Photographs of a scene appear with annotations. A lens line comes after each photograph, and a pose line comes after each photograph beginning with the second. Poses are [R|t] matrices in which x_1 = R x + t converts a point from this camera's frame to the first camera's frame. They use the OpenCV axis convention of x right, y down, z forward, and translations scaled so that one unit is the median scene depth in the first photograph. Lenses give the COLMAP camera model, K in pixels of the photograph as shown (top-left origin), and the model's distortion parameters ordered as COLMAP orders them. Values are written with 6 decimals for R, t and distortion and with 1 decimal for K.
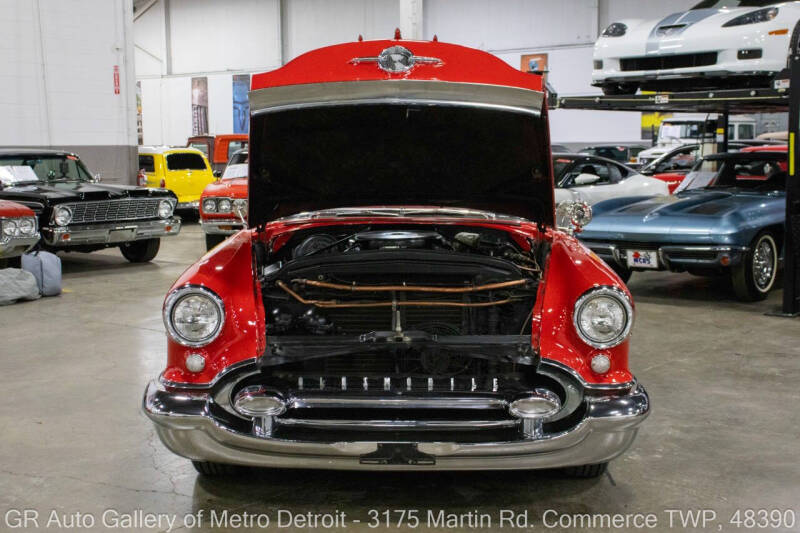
lens RADIAL K [[1117.7, 0, 411.8], [0, 1117.7, 268.2], [0, 0, 1]] dist [0.032064, 0.113476]
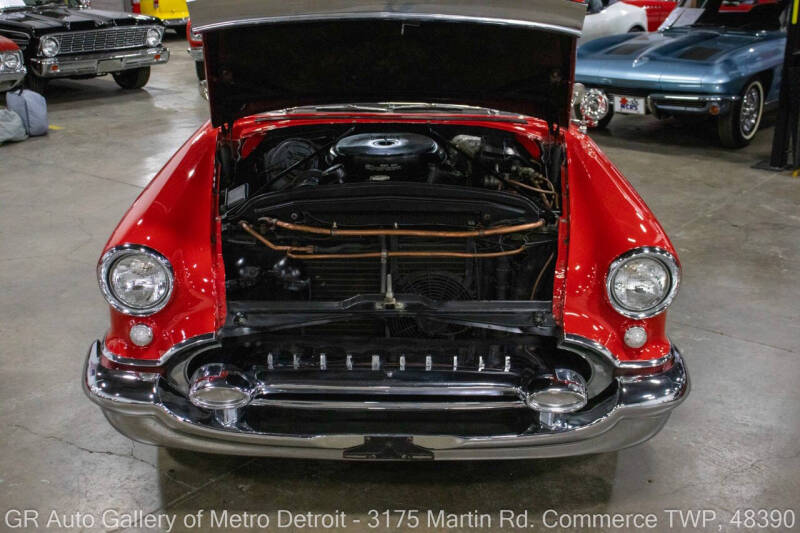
lens RADIAL K [[968.1, 0, 400.0], [0, 968.1, 266.5], [0, 0, 1]] dist [-0.064090, 0.305797]
pose [[0.999962, 0.002355, 0.008435, -0.004476], [-0.004085, 0.977395, 0.211384, -0.049394], [-0.007747, -0.211410, 0.977367, 0.137581]]
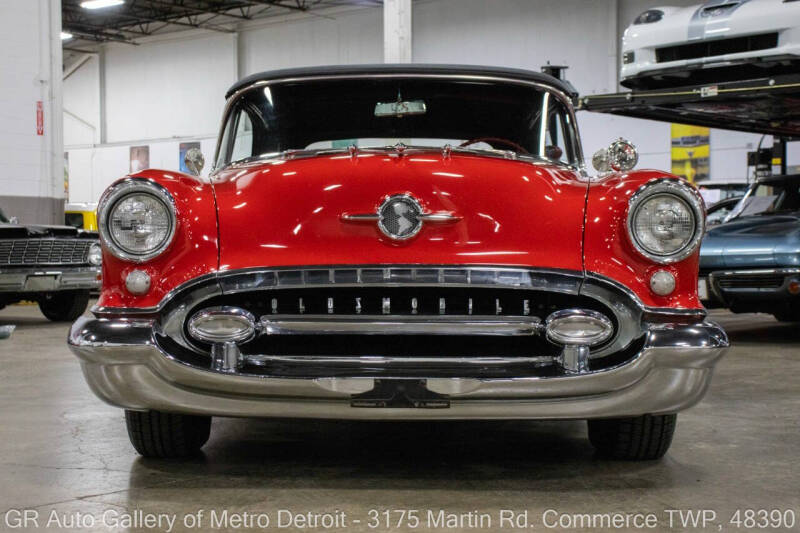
lens RADIAL K [[1347.9, 0, 389.8], [0, 1347.9, 265.0], [0, 0, 1]] dist [0.004686, 1.087722]
pose [[0.999998, 0.001547, -0.001089, -0.008009], [-0.001646, 0.995214, -0.097709, 0.070957], [0.000933, 0.097710, 0.995214, 0.030417]]
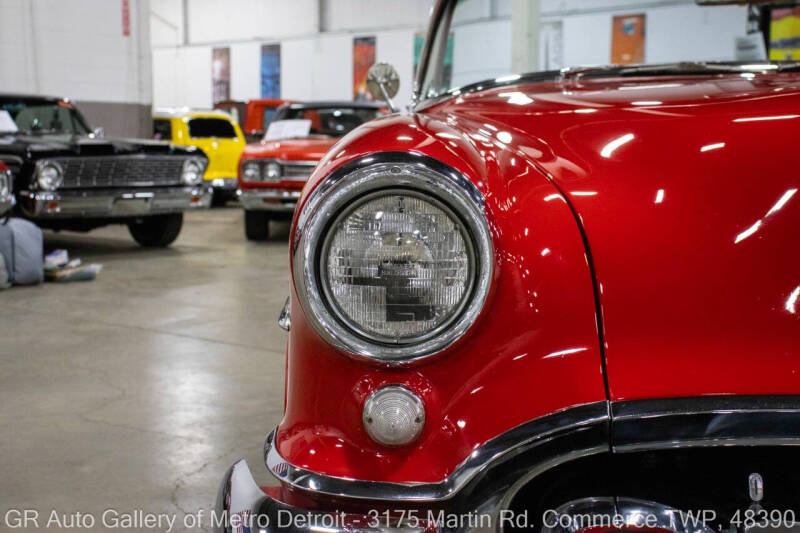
lens RADIAL K [[1243.7, 0, 400.0], [0, 1243.7, 266.5], [0, 0, 1]] dist [-0.008296, 0.826157]
pose [[0.999233, 0.013792, -0.036651, -0.077884], [-0.014219, 0.999834, -0.011421, 0.020682], [0.036487, 0.011934, 0.999263, 0.285806]]
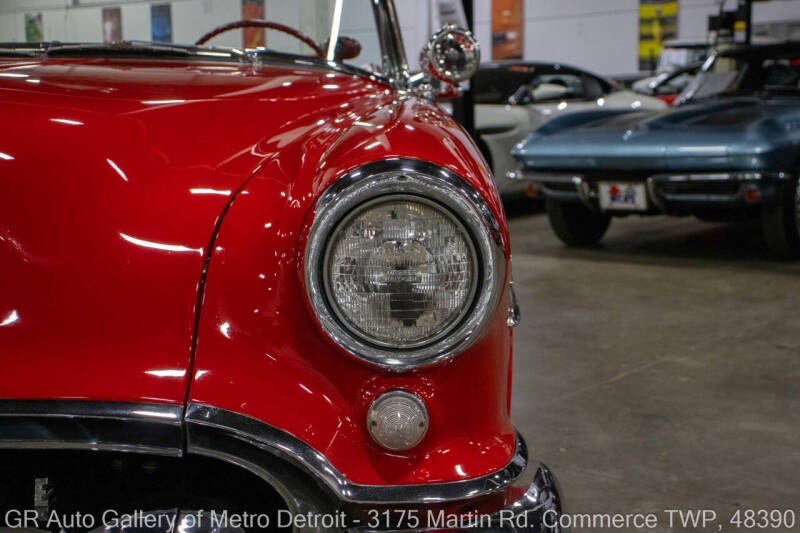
lens RADIAL K [[1243.7, 0, 400.0], [0, 1243.7, 266.5], [0, 0, 1]] dist [-0.008296, 0.826157]
pose [[0.999918, -0.010251, 0.007693, 0.072060], [0.010080, 0.999707, 0.022009, 0.015428], [-0.007916, -0.021929, 0.999728, 0.284602]]
